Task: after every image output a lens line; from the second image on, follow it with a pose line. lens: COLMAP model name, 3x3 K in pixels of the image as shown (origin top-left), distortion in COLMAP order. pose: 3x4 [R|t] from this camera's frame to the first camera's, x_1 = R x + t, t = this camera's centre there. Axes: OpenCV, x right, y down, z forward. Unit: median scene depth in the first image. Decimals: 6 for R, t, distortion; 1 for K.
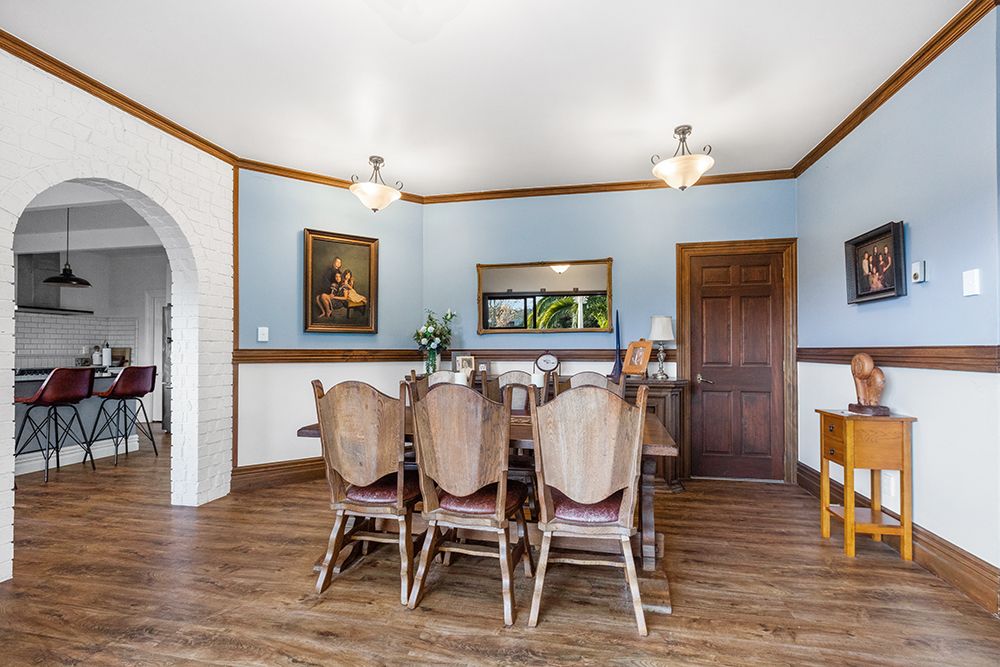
lens RADIAL K [[451.0, 0, 497.9], [0, 451.0, 338.7], [0, 0, 1]] dist [0.002018, 0.000006]
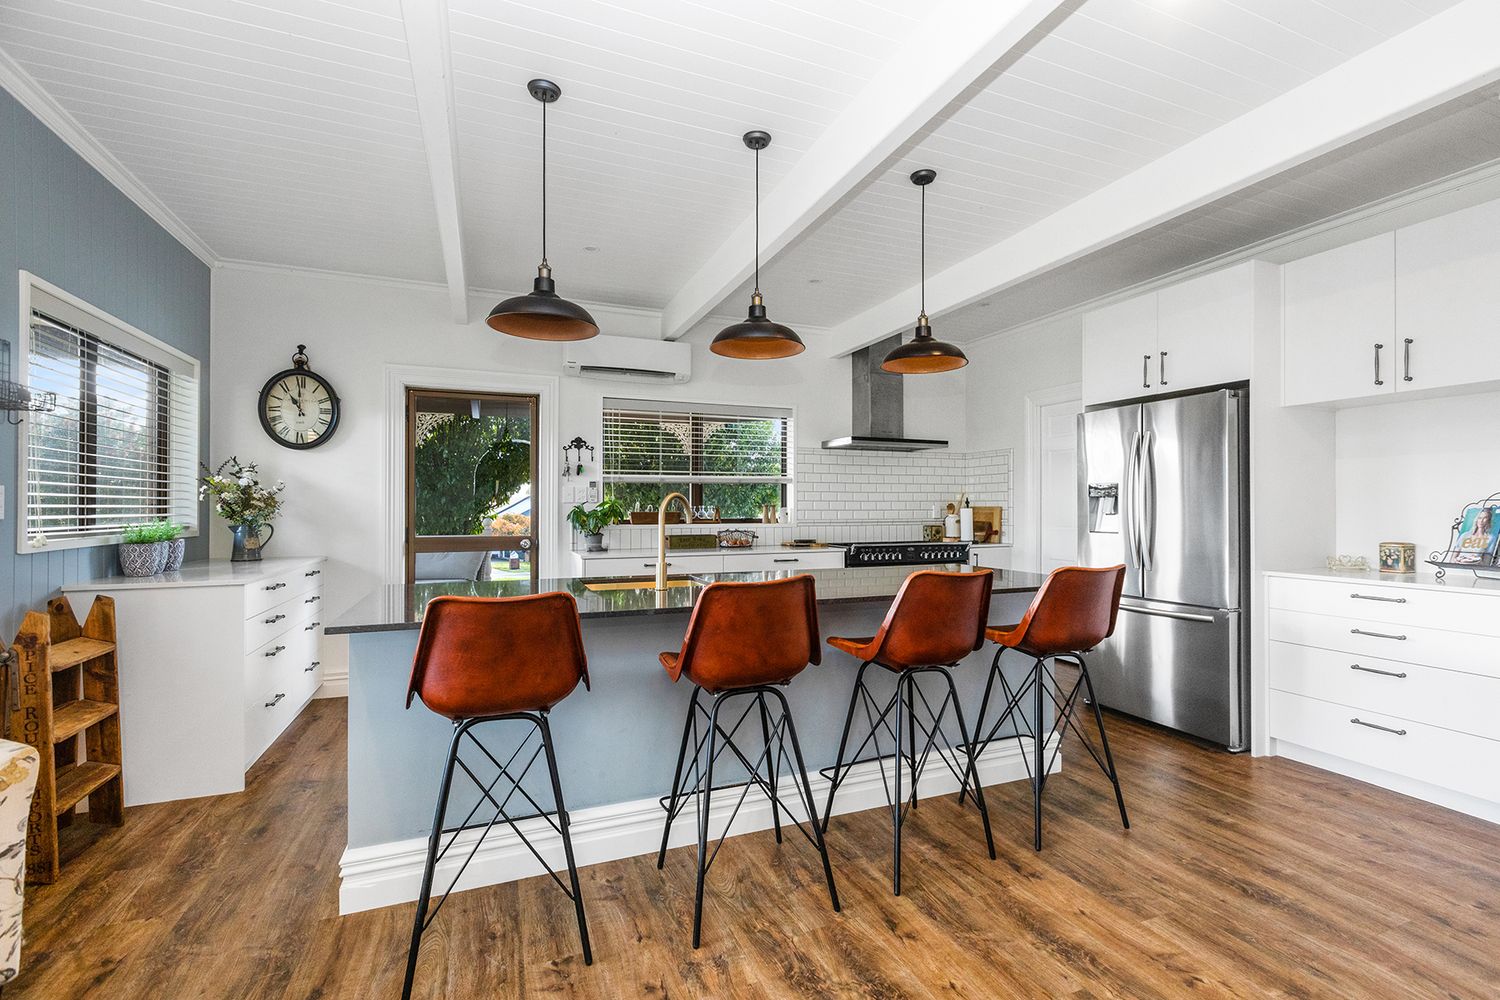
lens RADIAL K [[676.5, 0, 749.0], [0, 676.5, 501.8], [0, 0, 1]] dist [0.002018, 0.000006]
pose [[0.555117, -0.007208, -0.831741, -0.476746], [0.026009, 0.999624, 0.008696, -0.000794], [0.831365, -0.026460, 0.555096, 0.471101]]
